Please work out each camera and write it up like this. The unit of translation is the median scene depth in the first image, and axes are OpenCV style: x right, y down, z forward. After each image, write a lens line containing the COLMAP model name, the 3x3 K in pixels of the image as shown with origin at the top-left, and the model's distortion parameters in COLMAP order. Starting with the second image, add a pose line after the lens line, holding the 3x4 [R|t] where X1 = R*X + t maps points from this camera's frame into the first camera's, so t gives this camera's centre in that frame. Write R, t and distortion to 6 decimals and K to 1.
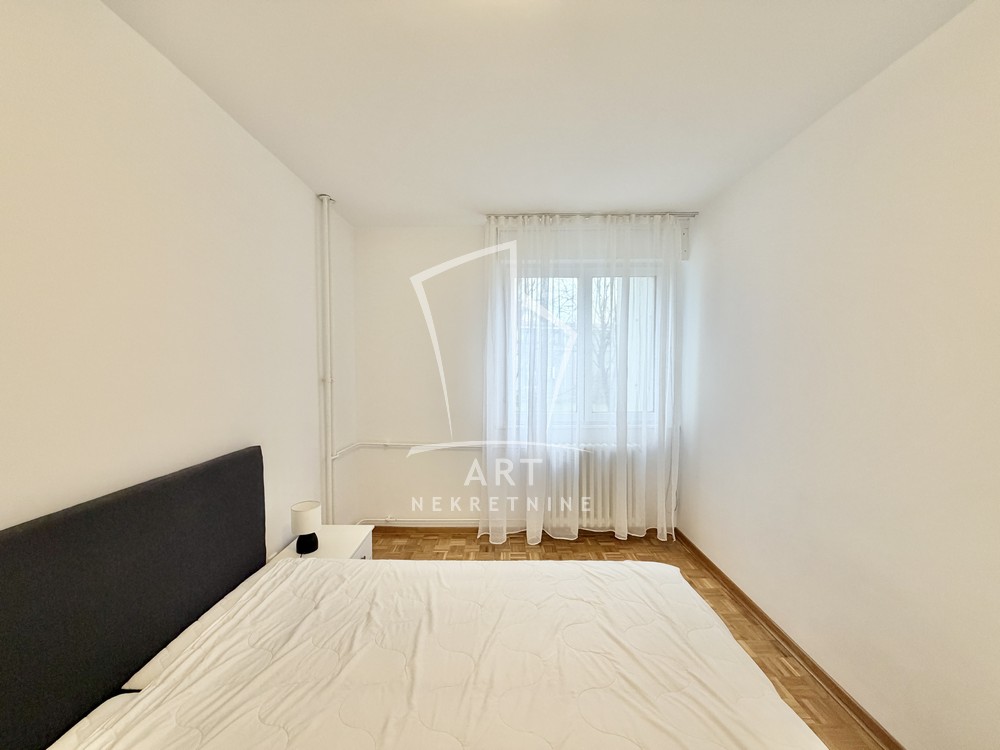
lens RADIAL K [[388.5, 0, 486.7], [0, 388.5, 378.5], [0, 0, 1]] dist [0.016179, -0.000102]
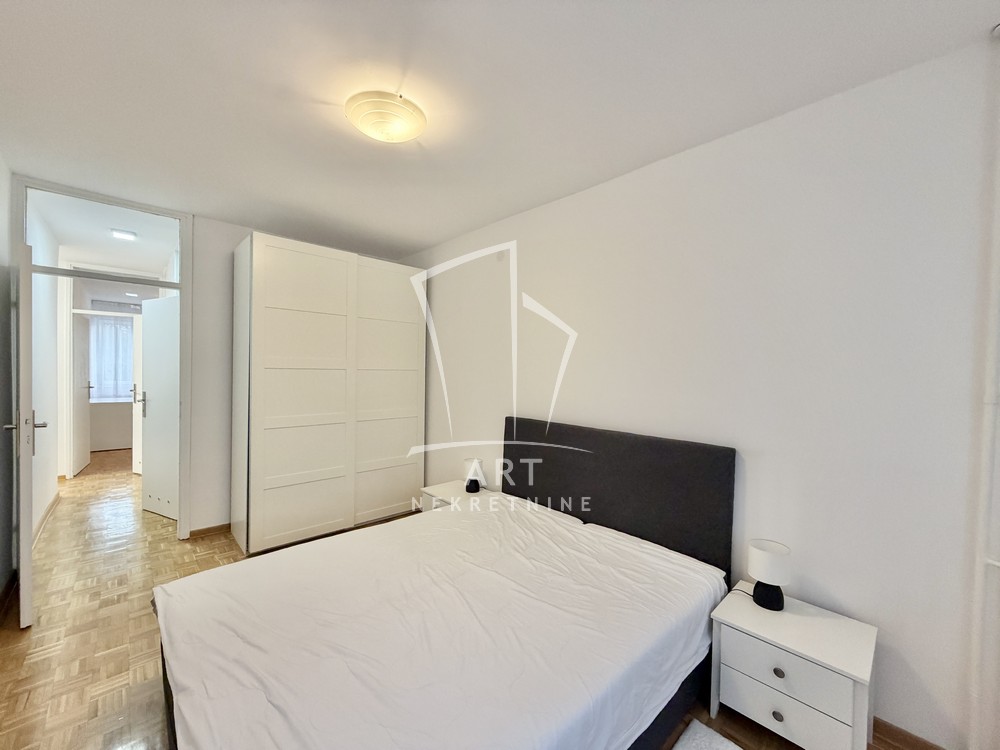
lens RADIAL K [[397.7, 0, 495.6], [0, 397.7, 376.3], [0, 0, 1]] dist [0.002675, 0.000114]
pose [[-0.706142, 0.000879, -0.708070, 0.362899], [-0.044847, 0.997936, 0.045965, -0.015072], [0.706649, 0.064213, -0.704645, 0.879654]]
